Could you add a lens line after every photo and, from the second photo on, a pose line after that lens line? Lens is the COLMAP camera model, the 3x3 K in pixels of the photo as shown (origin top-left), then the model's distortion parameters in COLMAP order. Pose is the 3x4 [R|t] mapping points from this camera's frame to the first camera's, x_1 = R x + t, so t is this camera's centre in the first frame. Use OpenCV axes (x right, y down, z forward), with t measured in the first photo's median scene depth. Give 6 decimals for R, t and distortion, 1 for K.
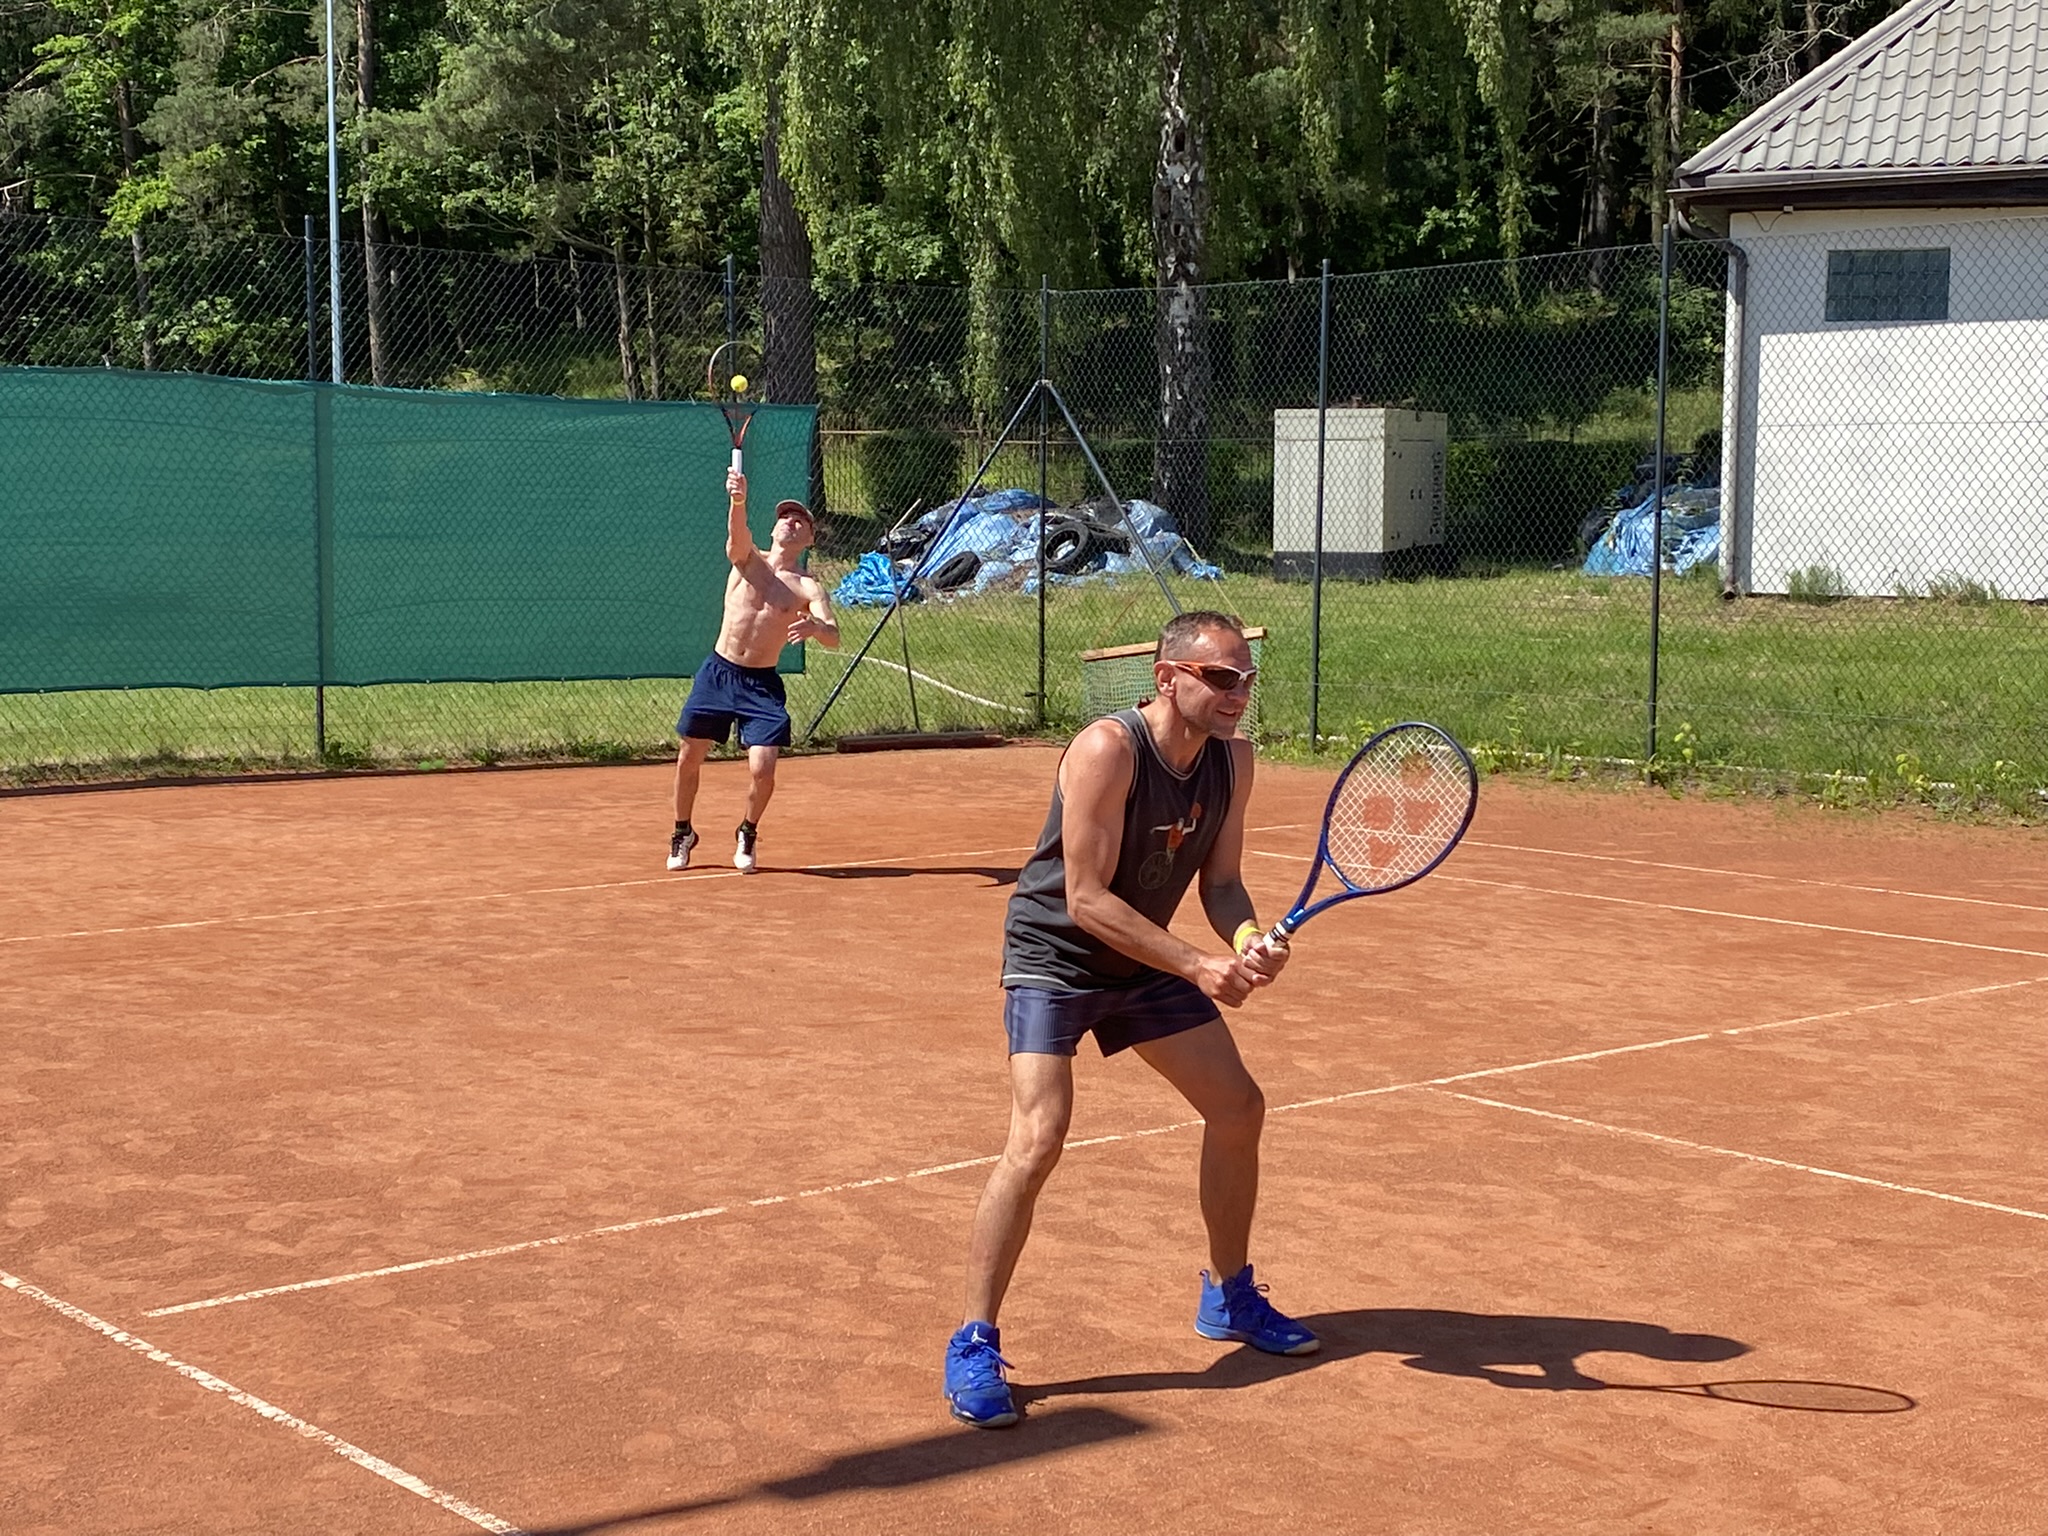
lens RADIAL K [[2925.8, 0, 1018.6], [0, 2925.8, 811.5], [0, 0, 1]] dist [0.118007, -0.329816]
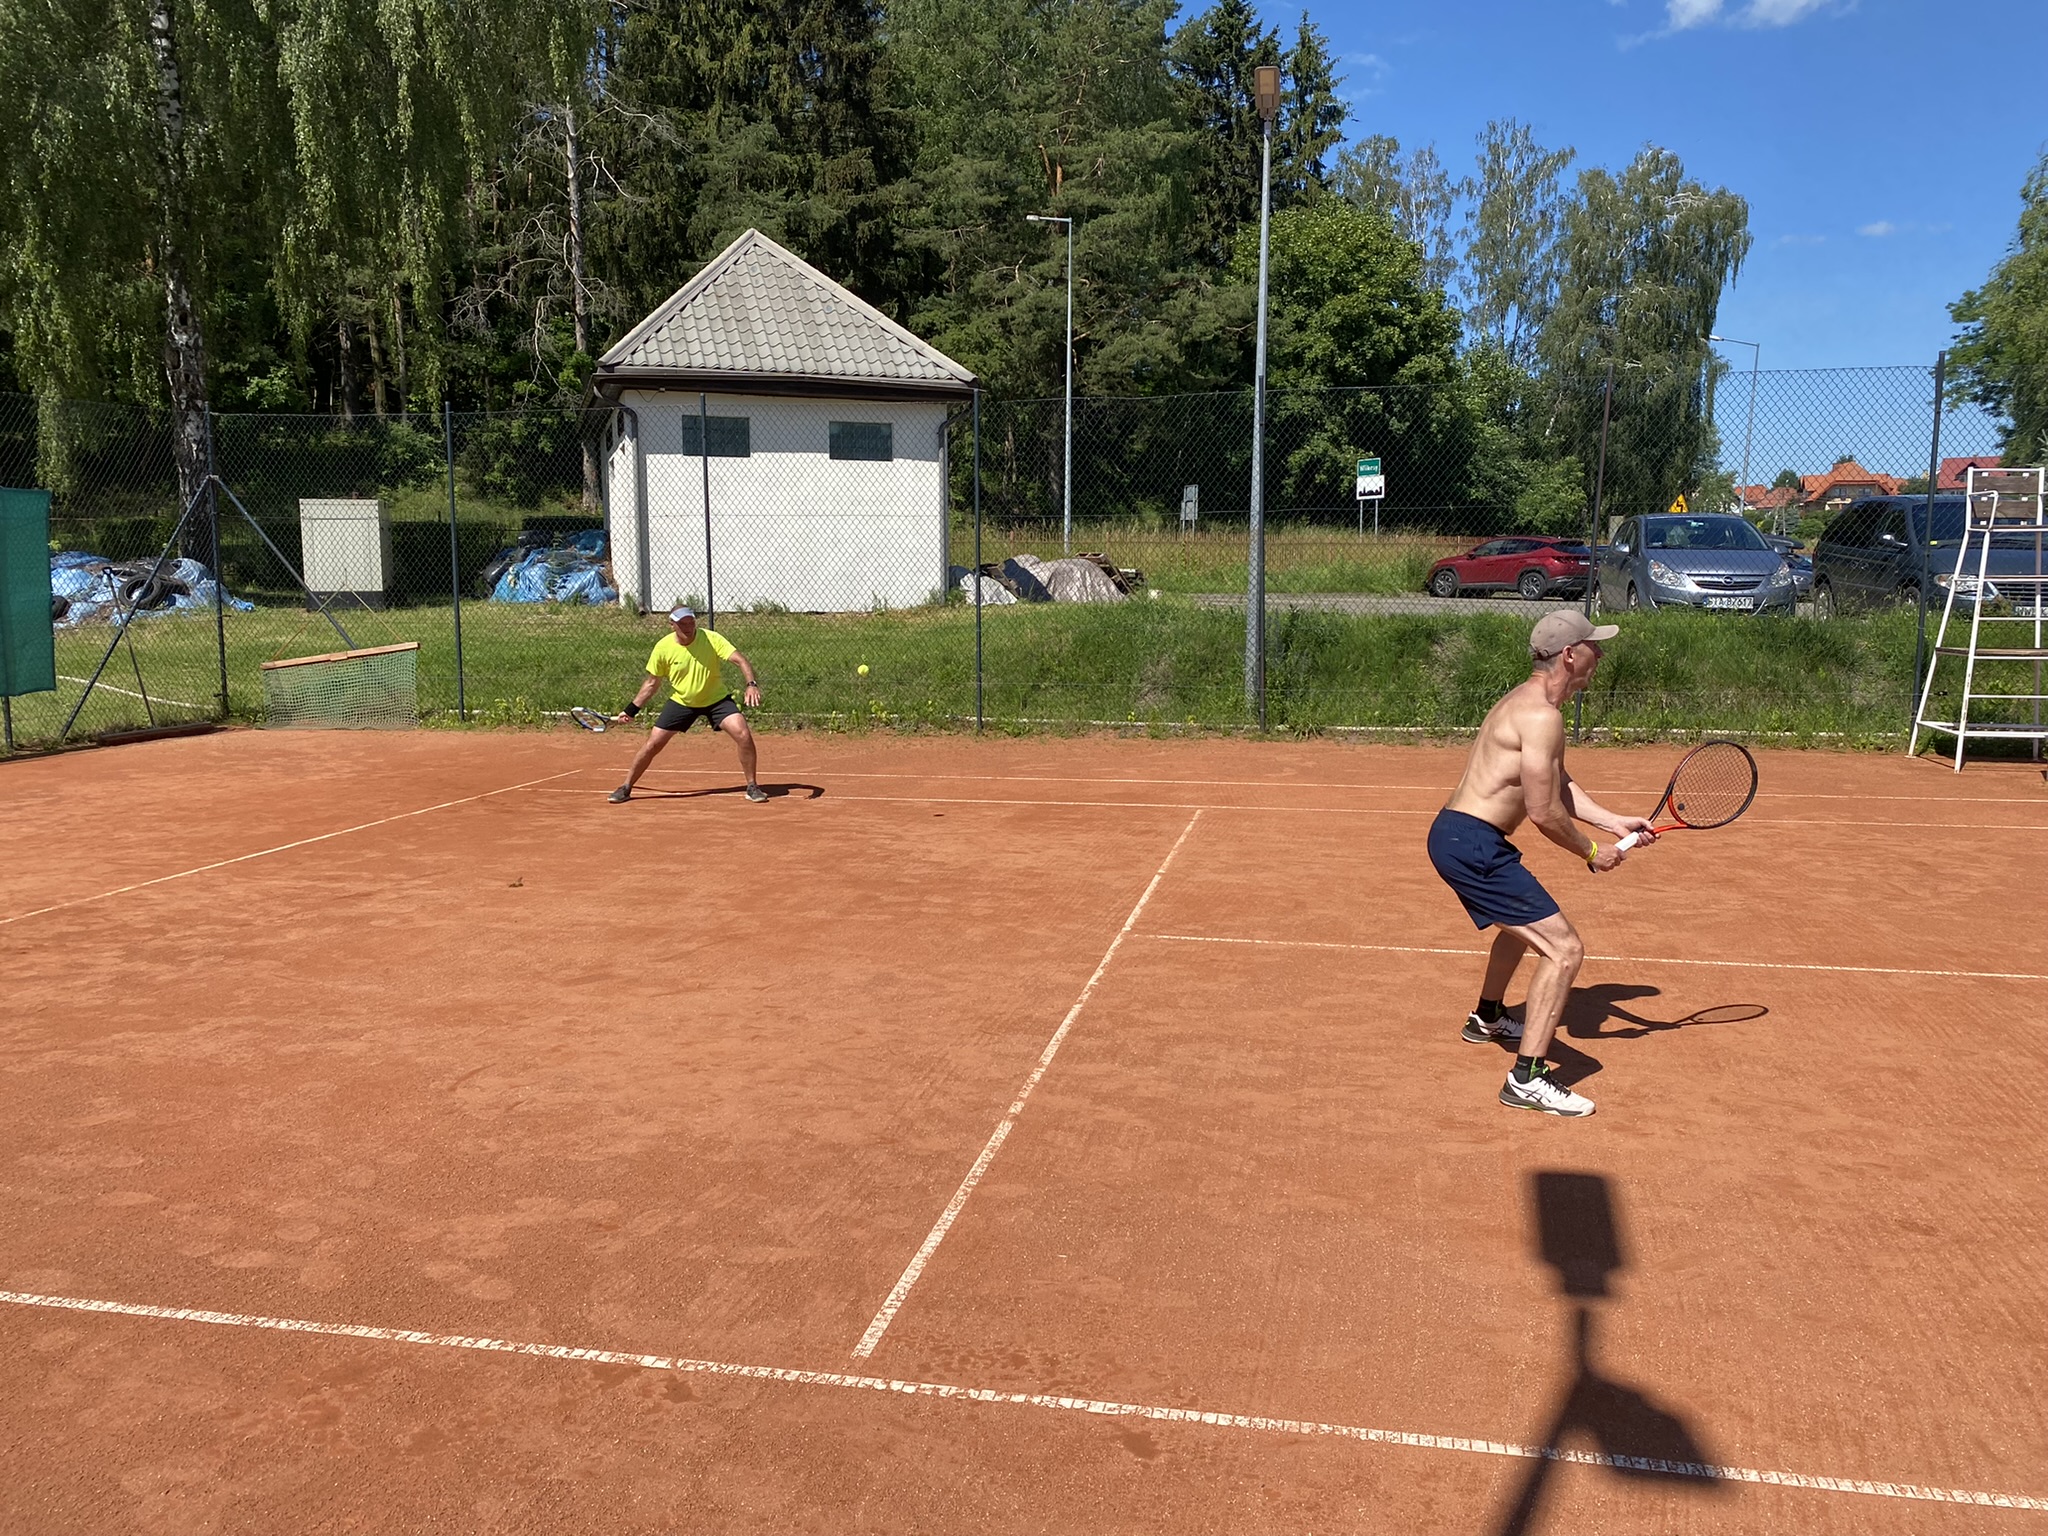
lens RADIAL K [[1586.4, 0, 1024.6], [0, 1586.4, 718.0], [0, 0, 1]] dist [0.017209, -0.006624]
pose [[0.787092, -0.067979, 0.613078, -0.152995], [0.070737, 0.997299, 0.019767, -0.015380], [-0.612766, 0.027808, 0.789775, 0.138892]]
